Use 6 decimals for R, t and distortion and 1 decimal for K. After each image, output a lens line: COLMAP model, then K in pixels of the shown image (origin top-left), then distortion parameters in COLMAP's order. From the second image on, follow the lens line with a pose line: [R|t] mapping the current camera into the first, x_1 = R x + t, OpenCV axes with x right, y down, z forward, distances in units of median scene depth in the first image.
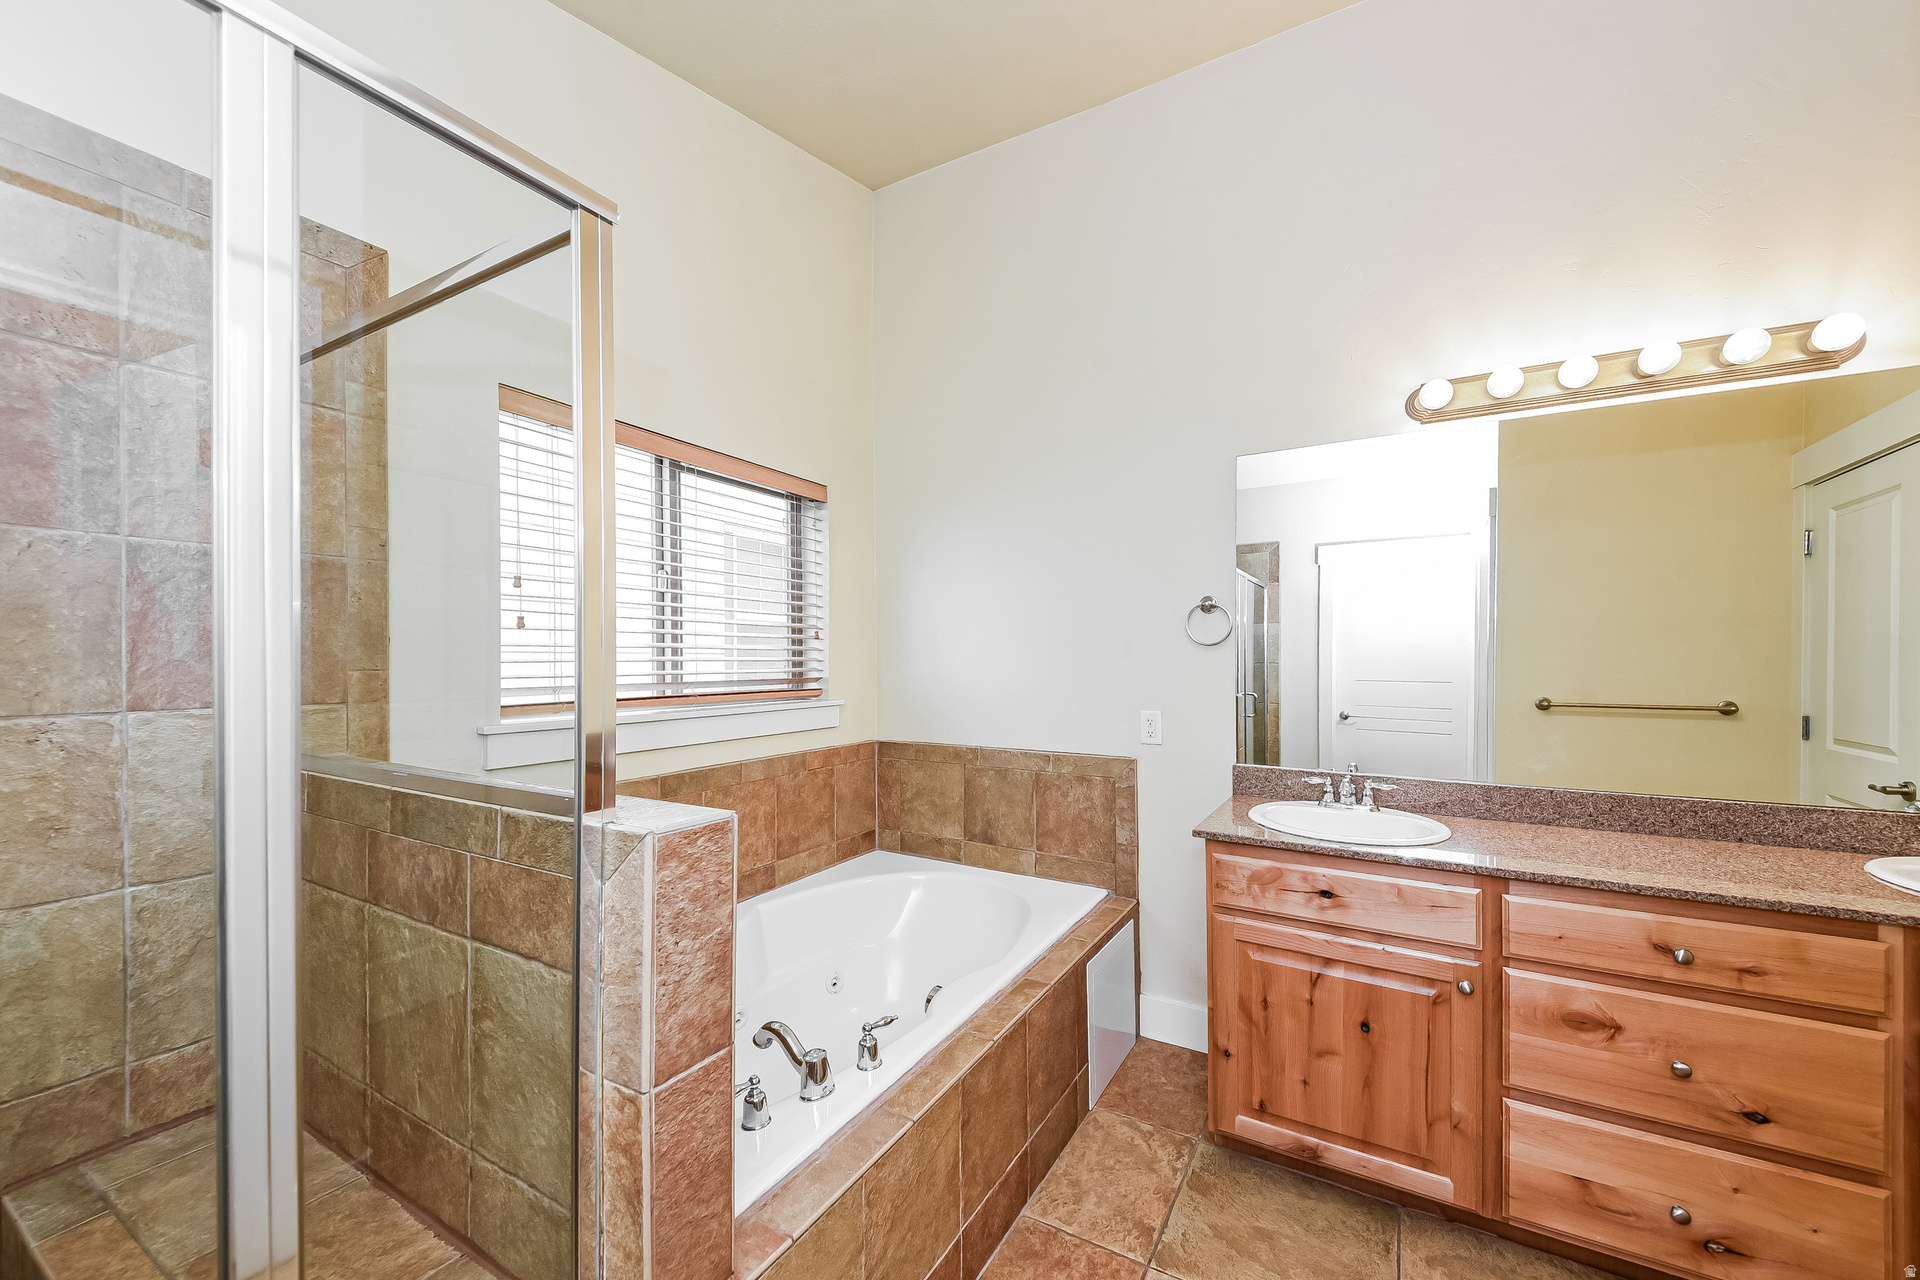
lens RADIAL K [[716.2, 0, 1001.8], [0, 716.2, 663.4], [0, 0, 1]] dist [0.019670, -0.000193]
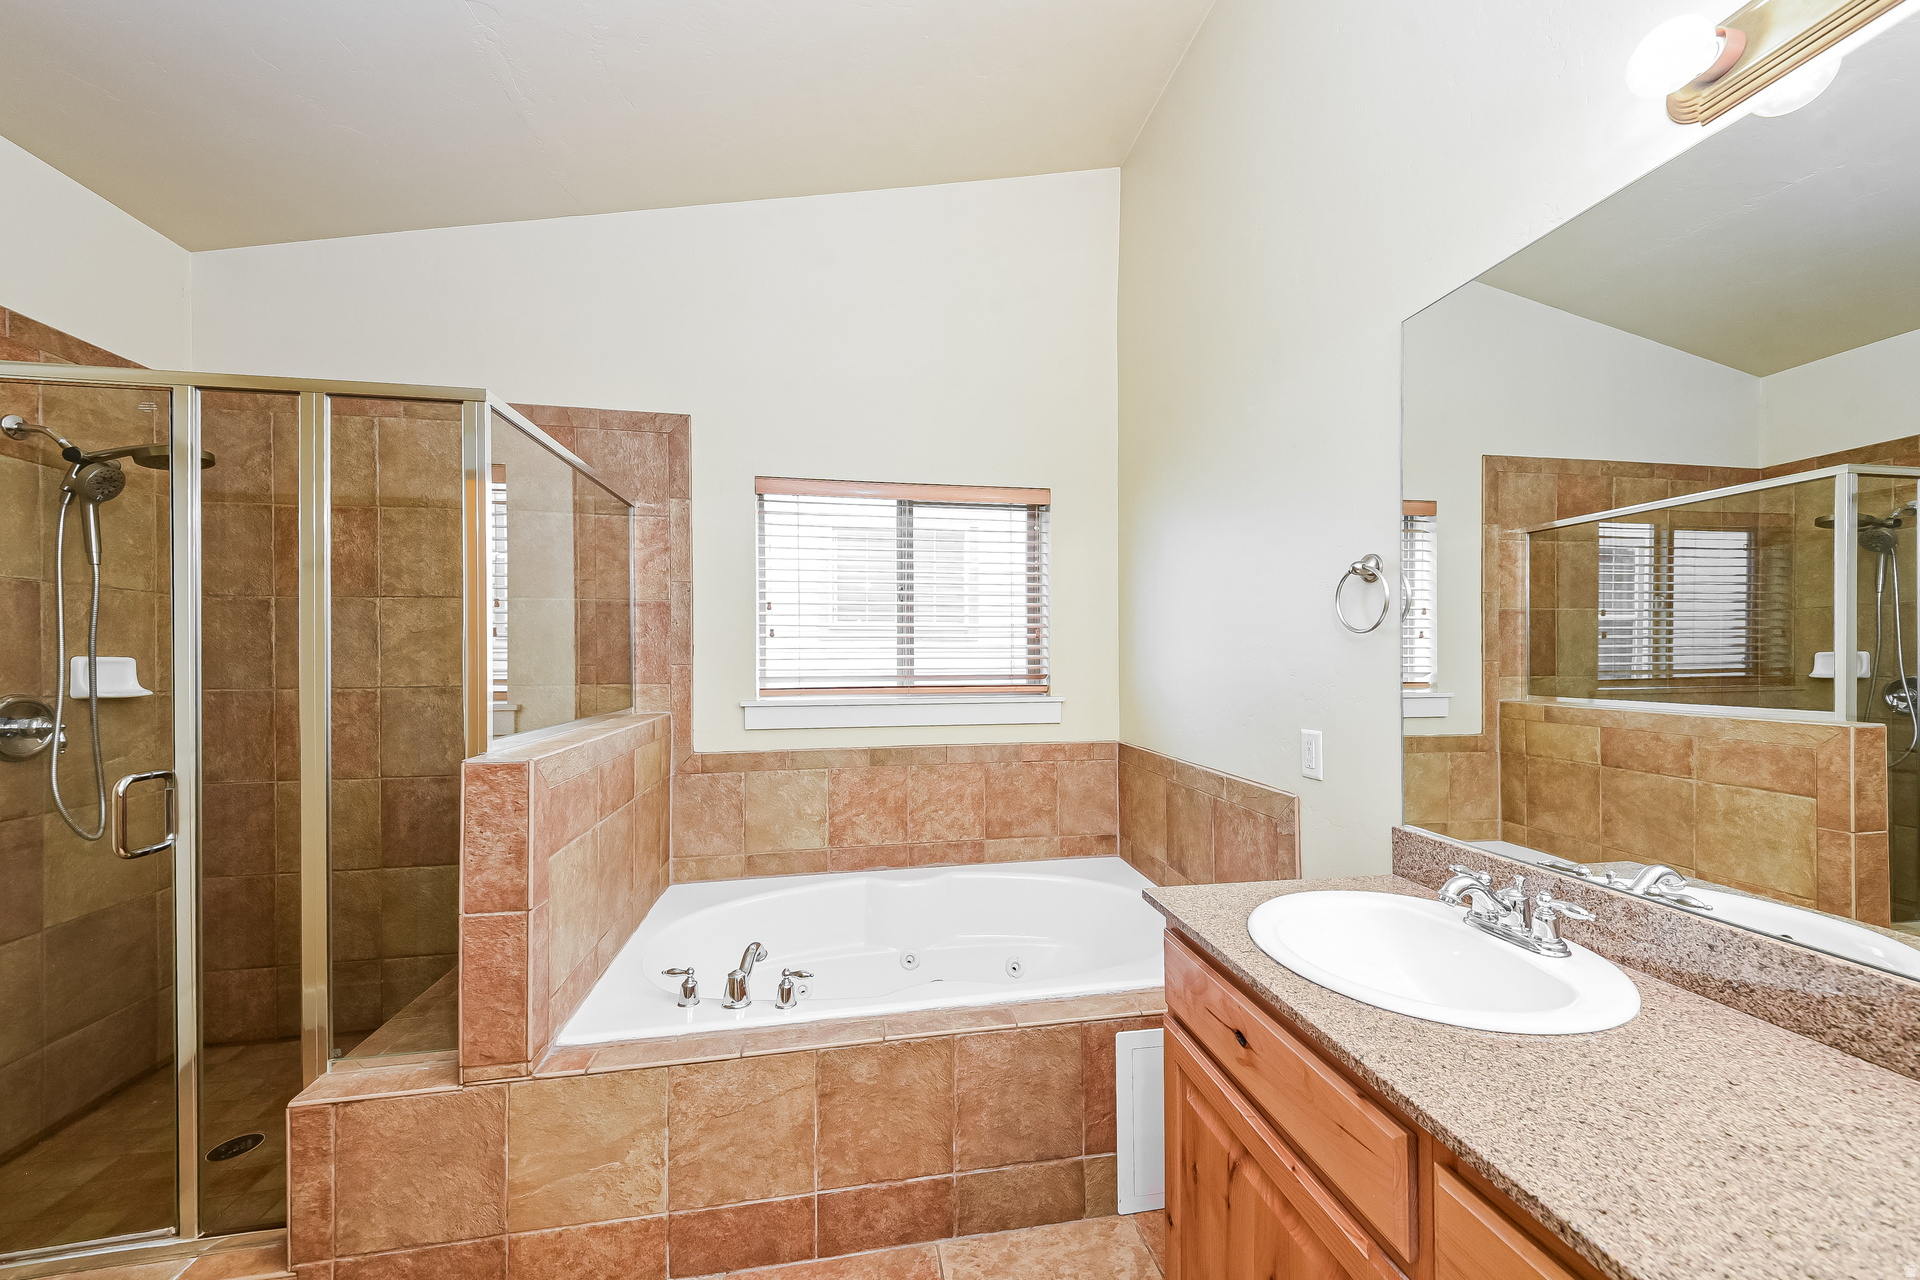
lens RADIAL K [[716.2, 0, 976.1], [0, 716.2, 645.5], [0, 0, 1]] dist [0.019670, -0.000193]
pose [[0.634113, -0.007396, -0.773205, 0.533644], [-0.005940, 0.999878, -0.014435, -0.007807], [0.773217, 0.013746, 0.633992, 0.281638]]
